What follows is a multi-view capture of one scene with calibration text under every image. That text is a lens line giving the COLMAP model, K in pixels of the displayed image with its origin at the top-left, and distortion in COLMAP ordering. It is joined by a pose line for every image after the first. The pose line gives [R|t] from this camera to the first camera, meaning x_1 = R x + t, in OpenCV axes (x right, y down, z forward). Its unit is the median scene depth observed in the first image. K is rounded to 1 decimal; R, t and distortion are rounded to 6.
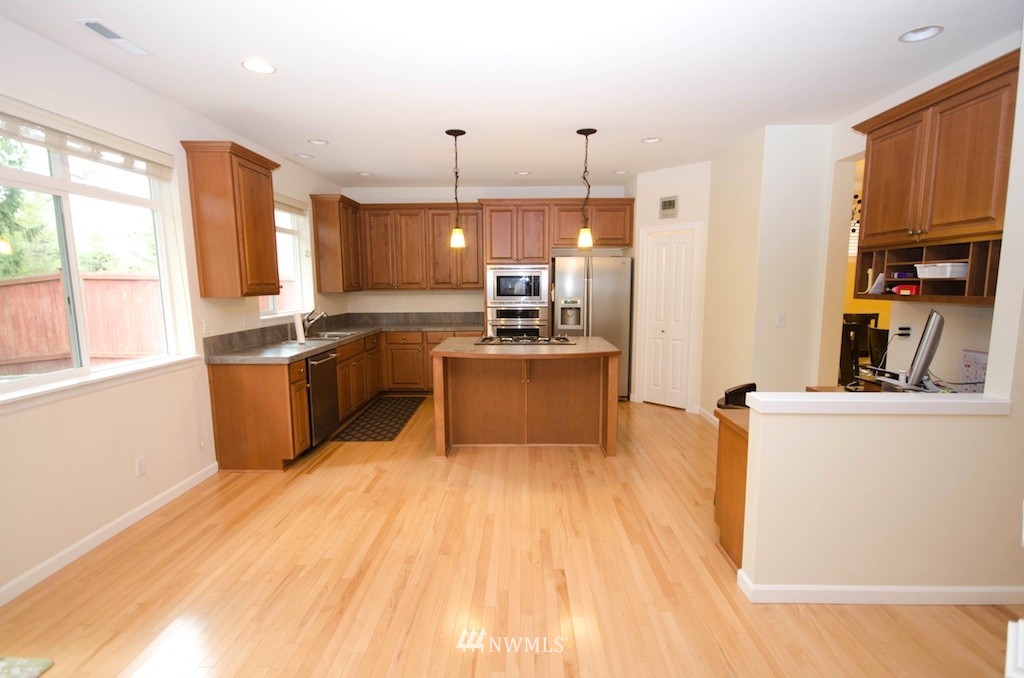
lens RADIAL K [[496.2, 0, 513.9], [0, 496.2, 351.4], [0, 0, 1]] dist [0.014752, 0.000380]
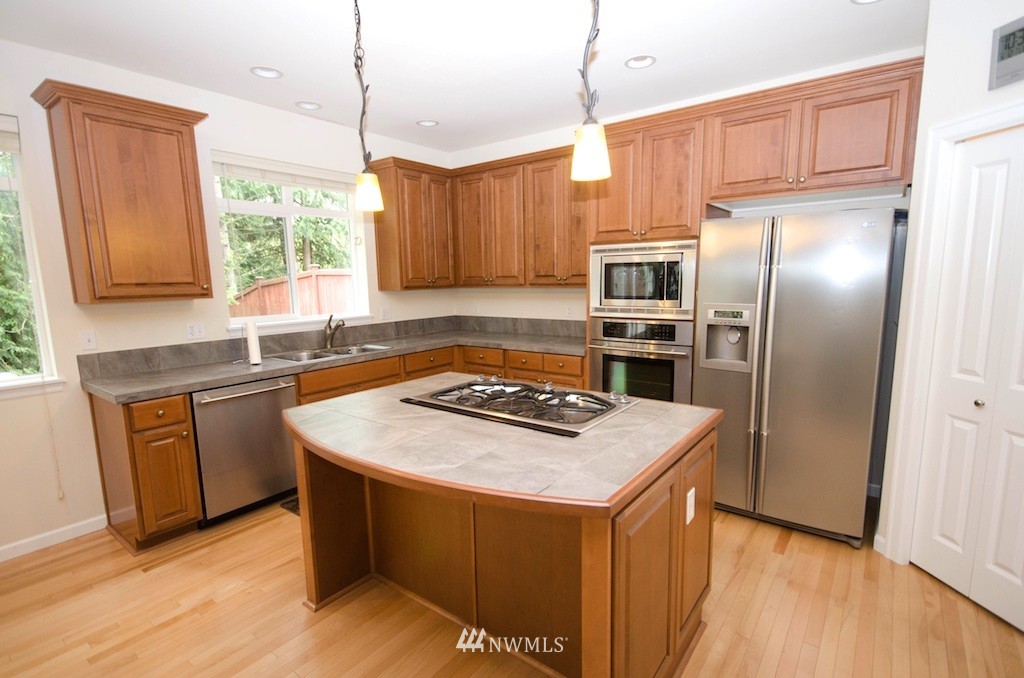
lens RADIAL K [[491.1, 0, 513.4], [0, 491.1, 350.0], [0, 0, 1]] dist [0.001718, -0.000127]
pose [[0.808309, 0.078783, -0.583463, 0.221910], [-0.067263, 0.996875, 0.041420, -0.069299], [0.584903, 0.005766, 0.811083, 0.484351]]
